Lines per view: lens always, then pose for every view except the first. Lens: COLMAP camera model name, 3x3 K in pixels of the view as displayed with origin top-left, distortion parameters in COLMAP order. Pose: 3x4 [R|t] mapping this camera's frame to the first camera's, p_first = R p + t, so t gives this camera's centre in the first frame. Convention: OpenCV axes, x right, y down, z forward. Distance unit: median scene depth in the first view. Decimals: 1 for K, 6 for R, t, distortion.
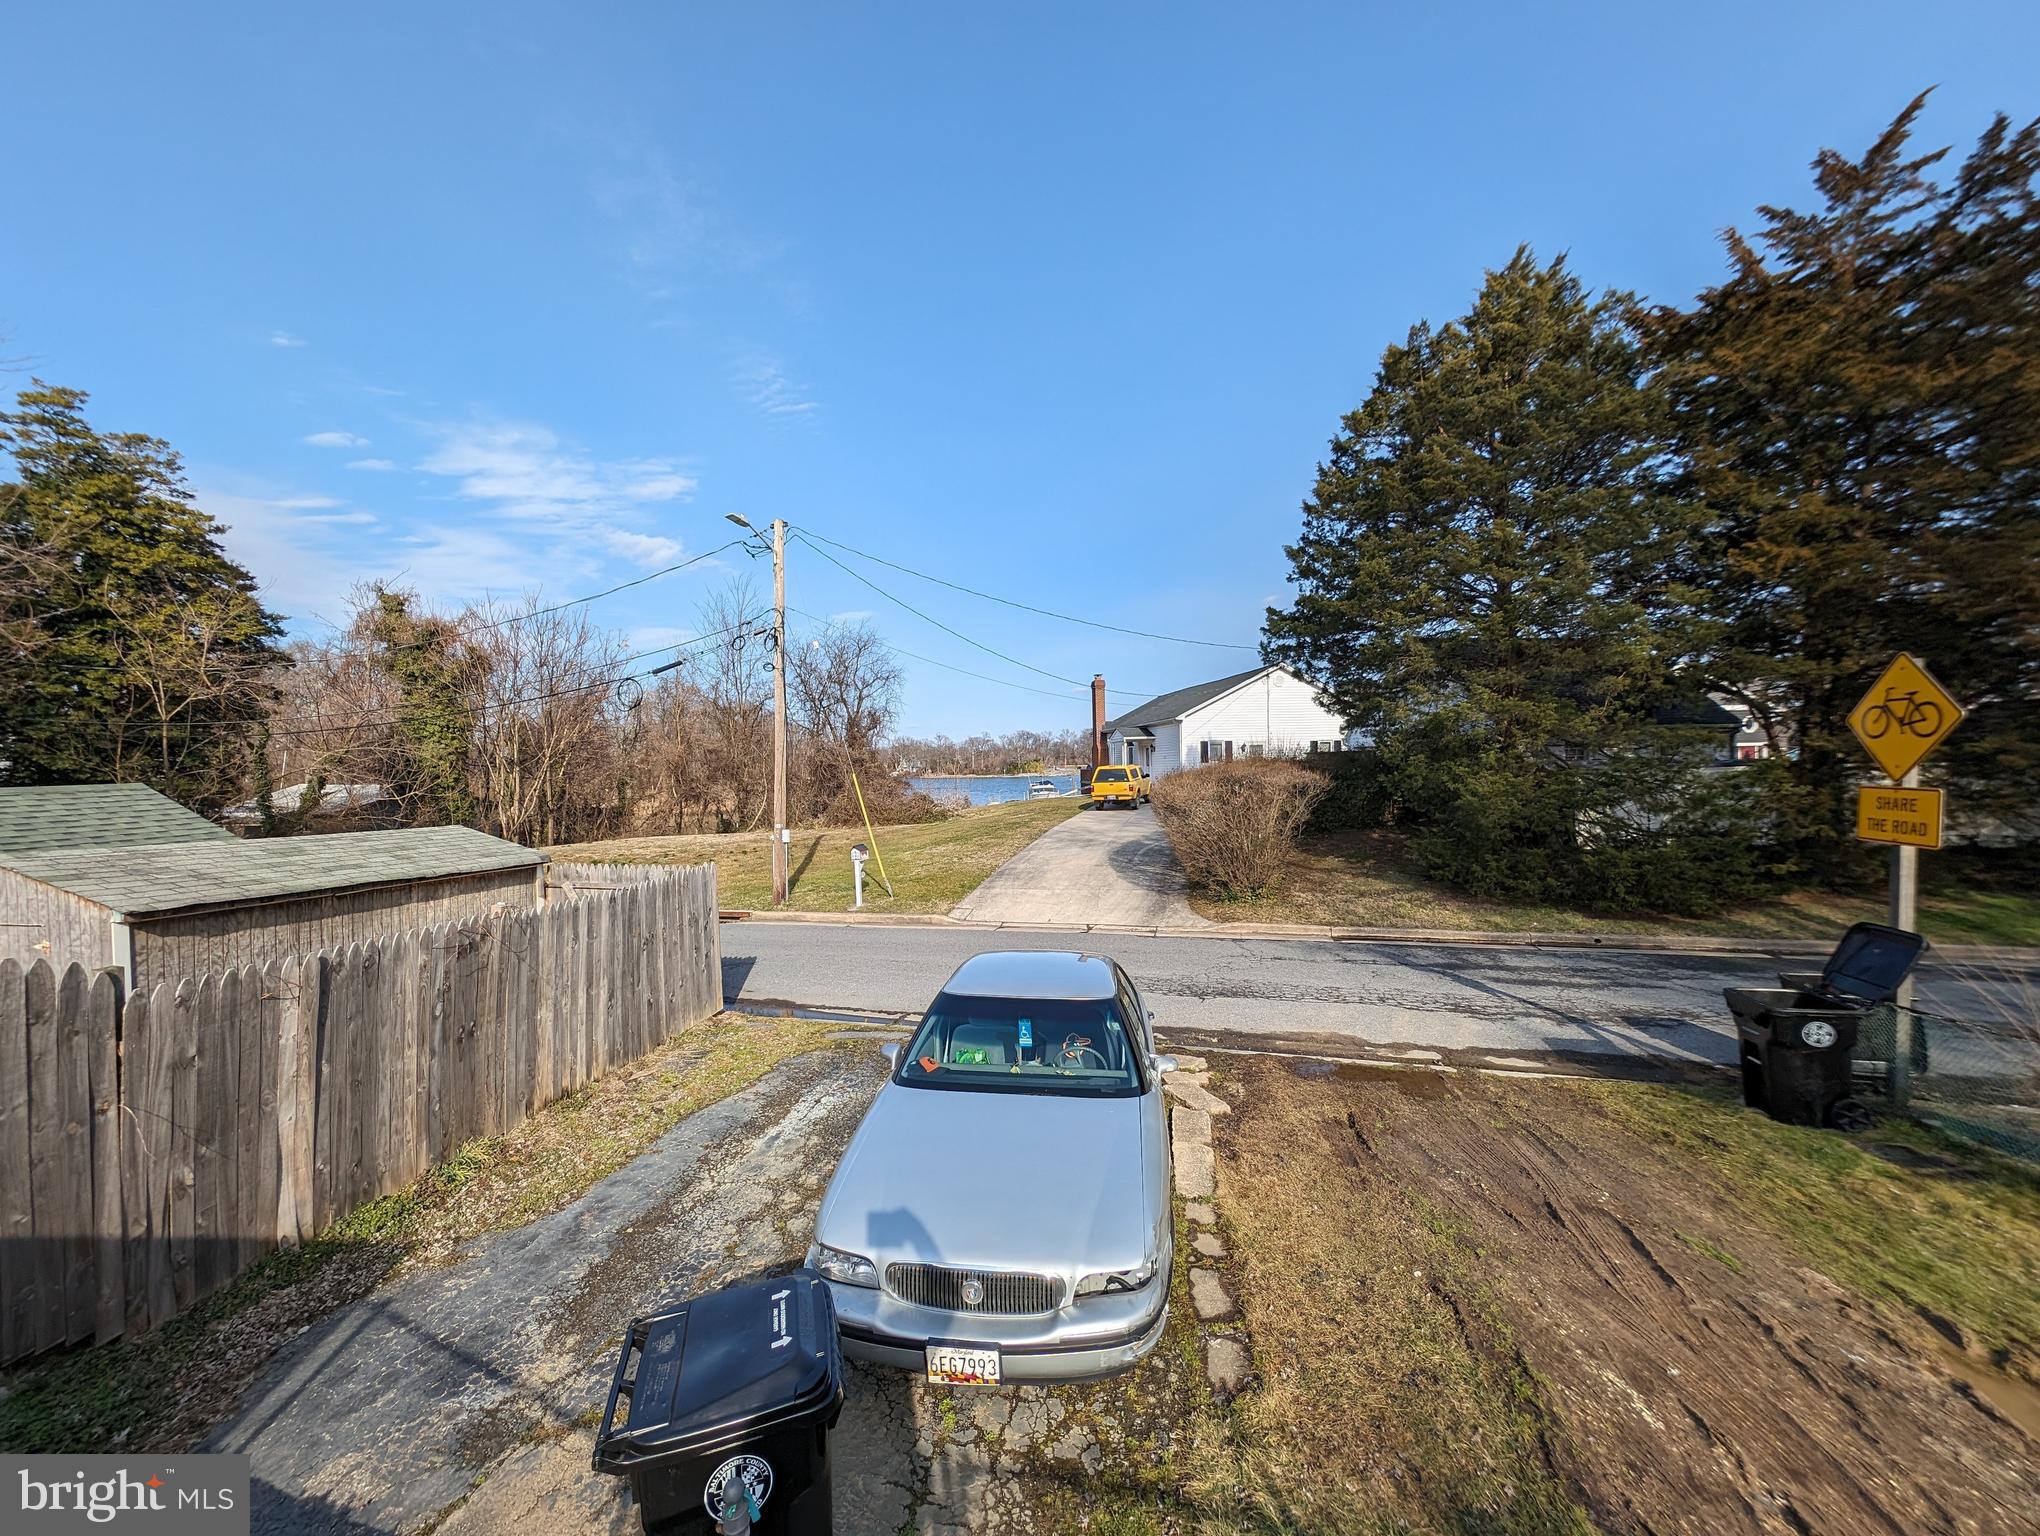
lens RADIAL K [[760.6, 0, 1017.1], [0, 760.6, 777.3], [0, 0, 1]] dist [0.007252, -0.003345]
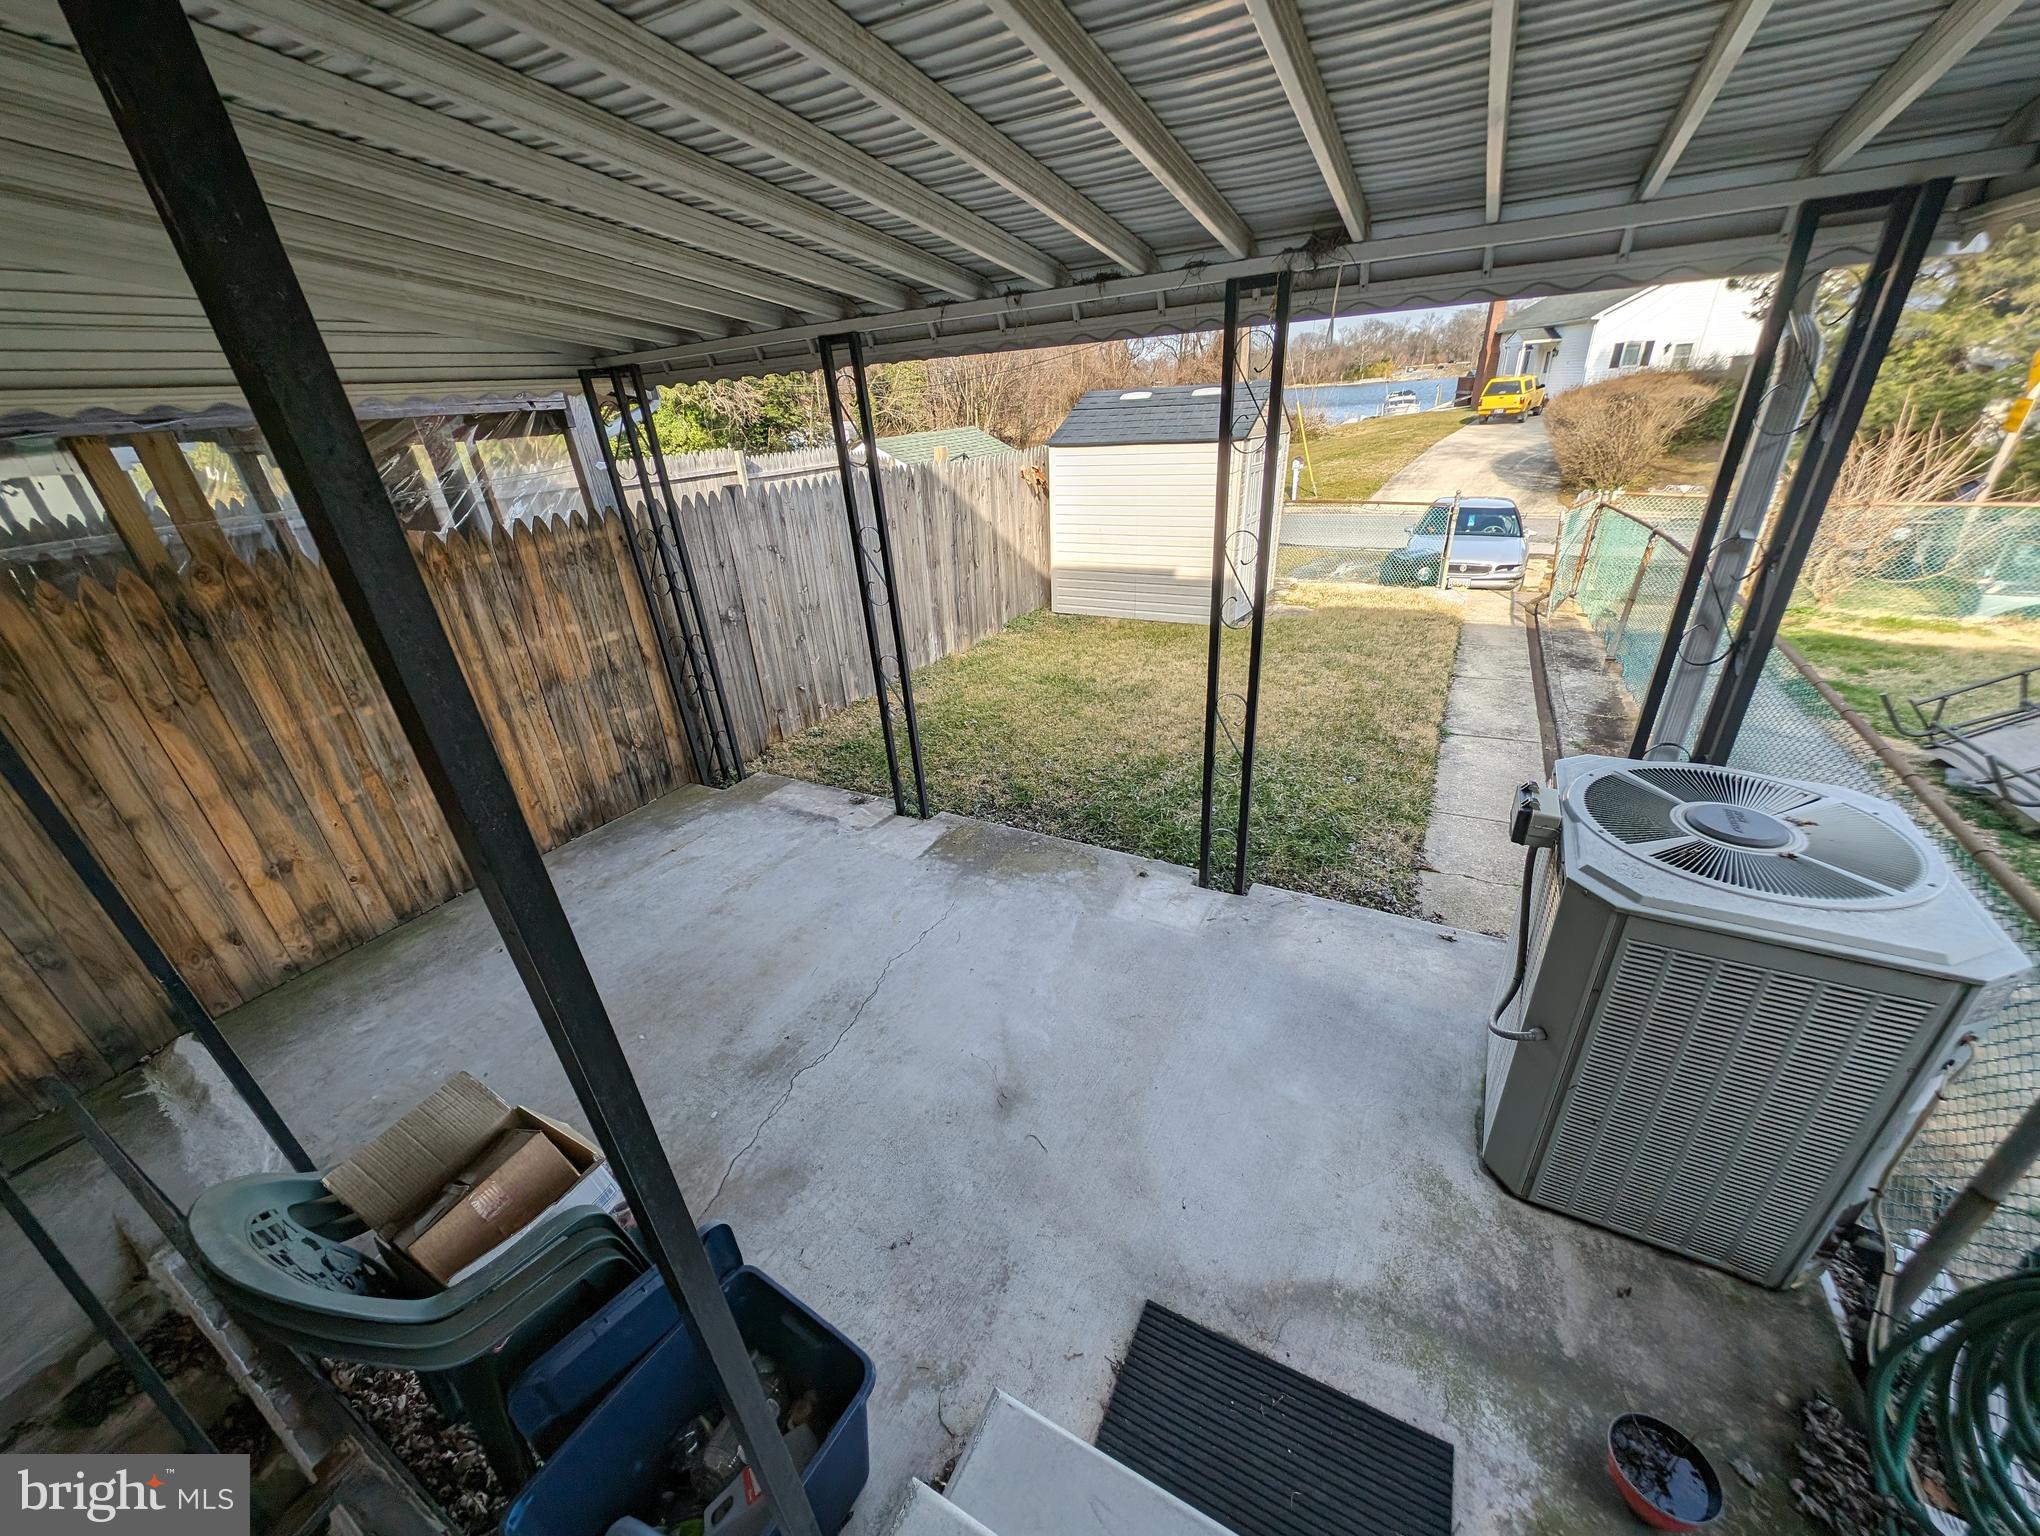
lens RADIAL K [[760.6, 0, 1017.1], [0, 760.6, 777.3], [0, 0, 1]] dist [0.007252, -0.003345]
pose [[0.931468, 0.128703, -0.340299, -0.079027], [0.039092, 0.894520, 0.445315, -0.018130], [0.361717, -0.428100, 0.828186, -0.376762]]
